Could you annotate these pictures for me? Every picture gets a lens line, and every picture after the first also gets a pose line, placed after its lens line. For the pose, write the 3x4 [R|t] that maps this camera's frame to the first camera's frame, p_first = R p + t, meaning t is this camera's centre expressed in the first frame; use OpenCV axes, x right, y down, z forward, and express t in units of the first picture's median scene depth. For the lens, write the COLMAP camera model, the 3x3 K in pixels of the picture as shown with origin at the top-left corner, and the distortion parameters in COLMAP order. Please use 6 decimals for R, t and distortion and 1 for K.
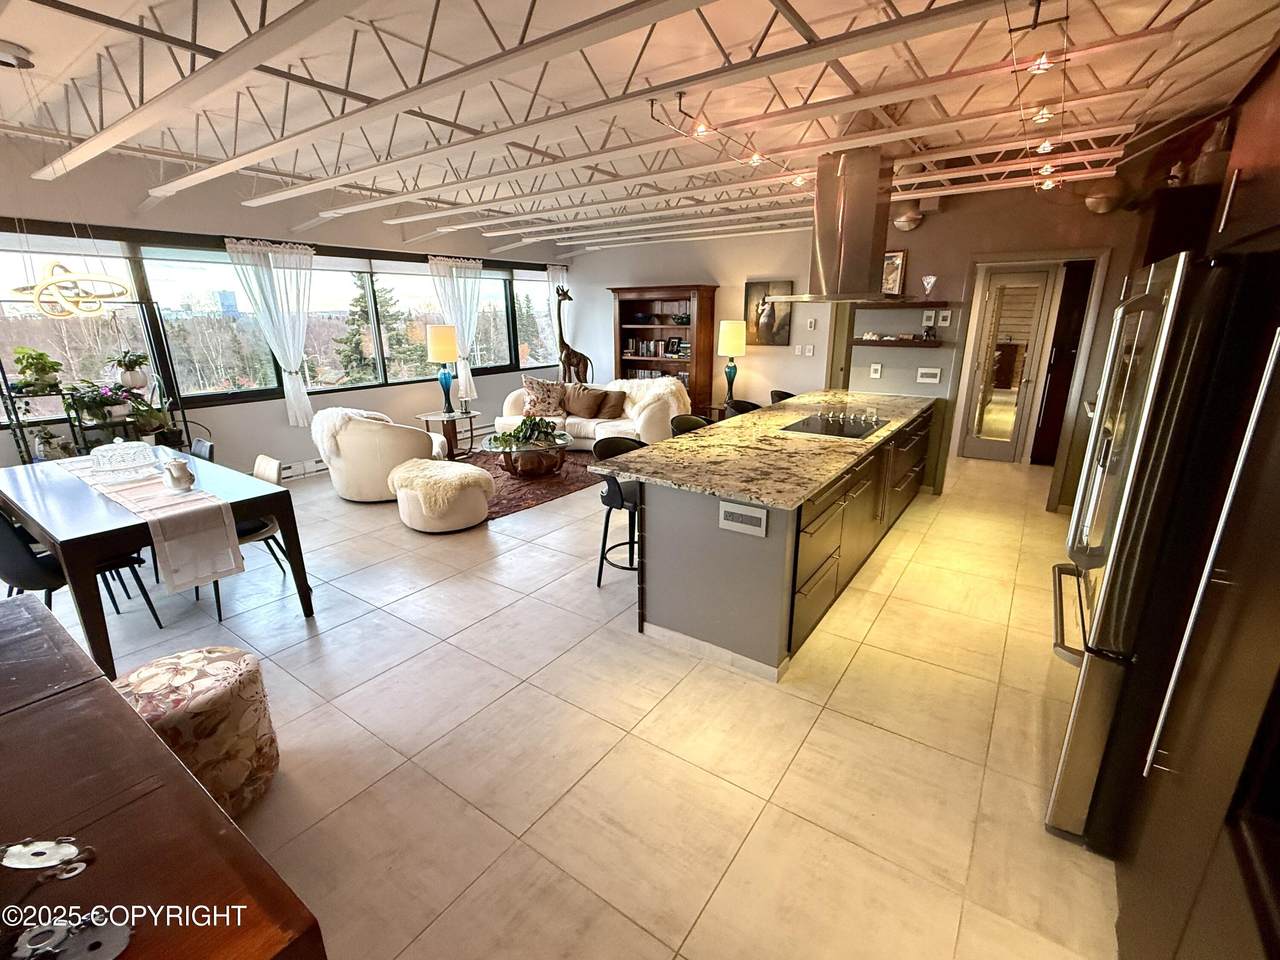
lens RADIAL K [[566.0, 0, 638.7], [0, 566.0, 483.5], [0, 0, 1]] dist [0.004463, 0.000273]
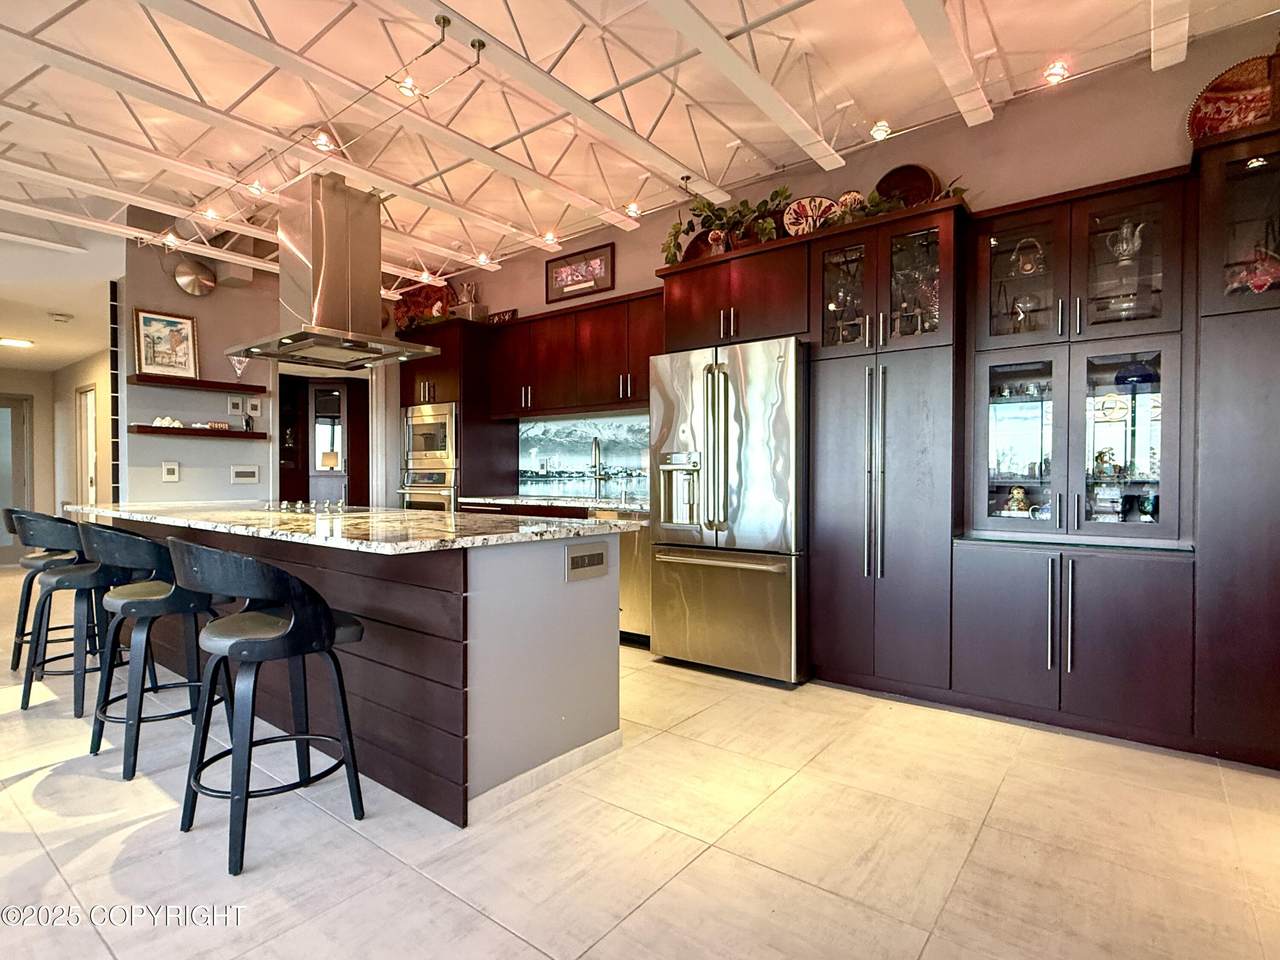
lens RADIAL K [[647.8, 0, 643.8], [0, 647.8, 483.7], [0, 0, 1]] dist [0.004174, 0.000446]
pose [[0.049514, -0.002765, 0.998770, -0.832004], [0.283996, 0.958757, -0.011425, -0.013566], [-0.957546, 0.284213, 0.048257, 0.905814]]
